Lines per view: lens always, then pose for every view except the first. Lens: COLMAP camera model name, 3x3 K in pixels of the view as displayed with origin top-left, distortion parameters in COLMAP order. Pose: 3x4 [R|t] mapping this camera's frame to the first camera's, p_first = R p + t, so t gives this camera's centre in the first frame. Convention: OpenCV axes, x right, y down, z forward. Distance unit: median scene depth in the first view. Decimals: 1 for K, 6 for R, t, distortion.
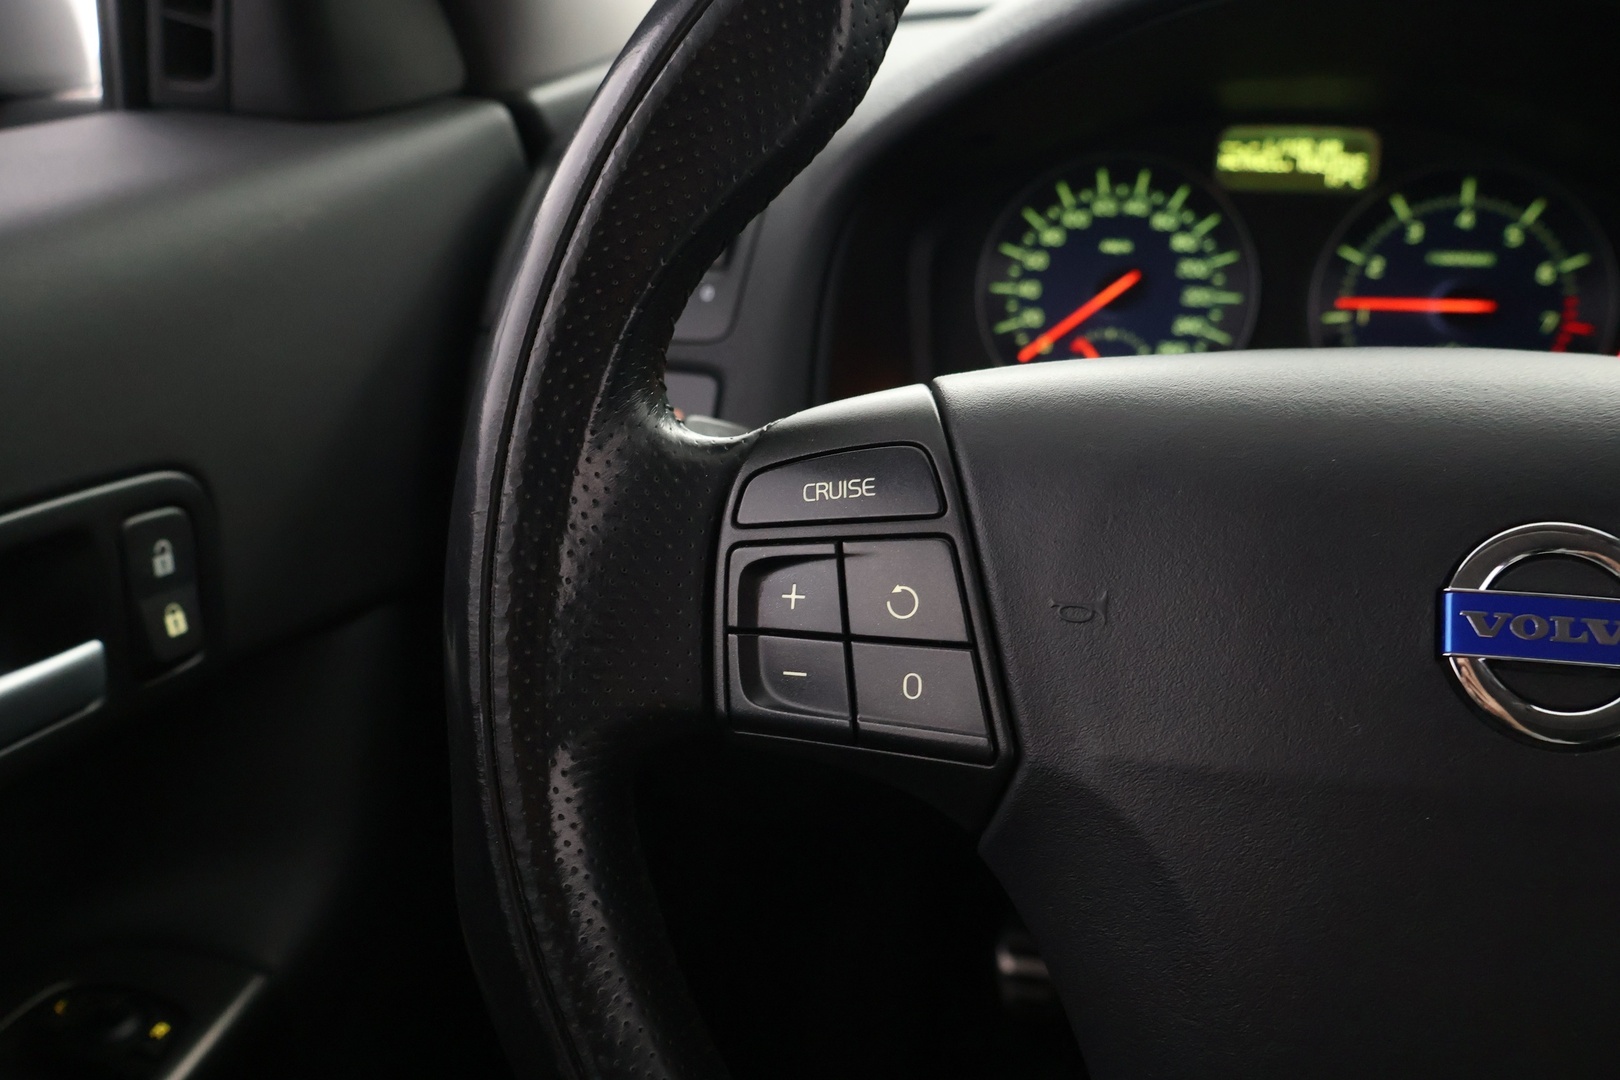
lens RADIAL K [[1417.5, 0, 810.0], [0, 1417.5, 540.0], [0, 0, 1]] dist [0.004824, 0.001482]
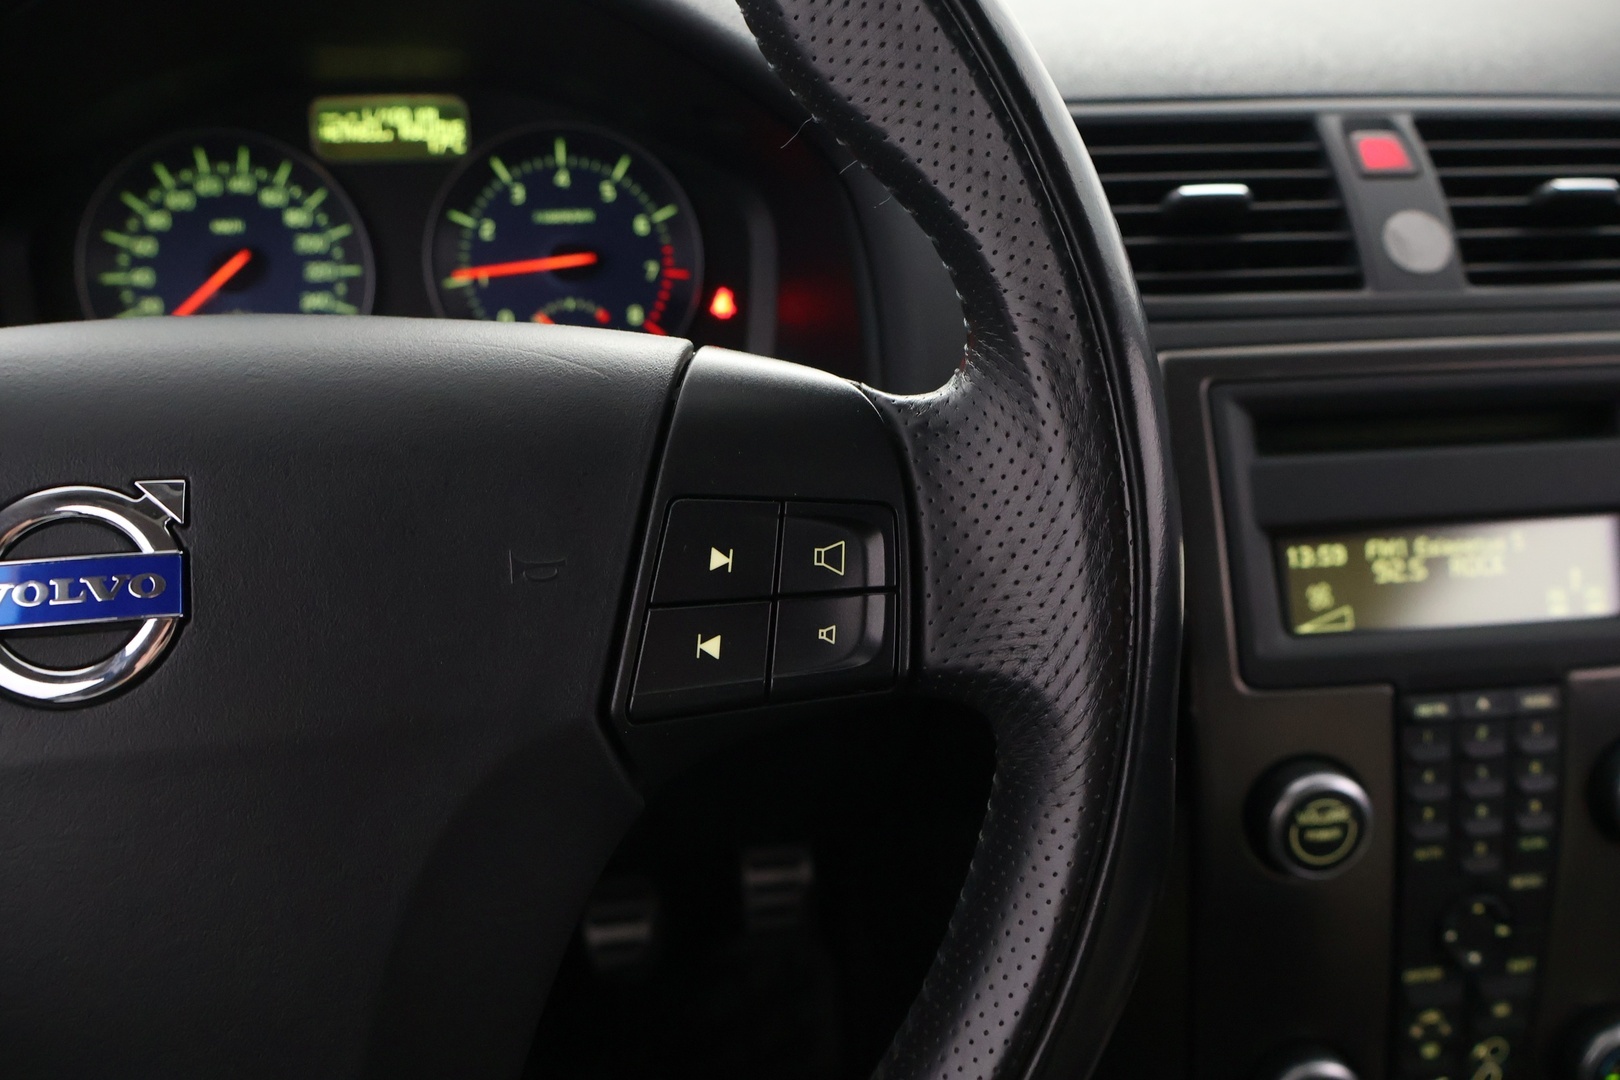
lens RADIAL K [[1417.5, 0, 810.0], [0, 1417.5, 540.0], [0, 0, 1]] dist [0.004824, 0.001482]
pose [[0.943030, -0.135741, 0.303757, 0.272211], [0.130280, 0.990738, 0.038276, 0.021072], [-0.306139, 0.003478, 0.951980, -0.047726]]
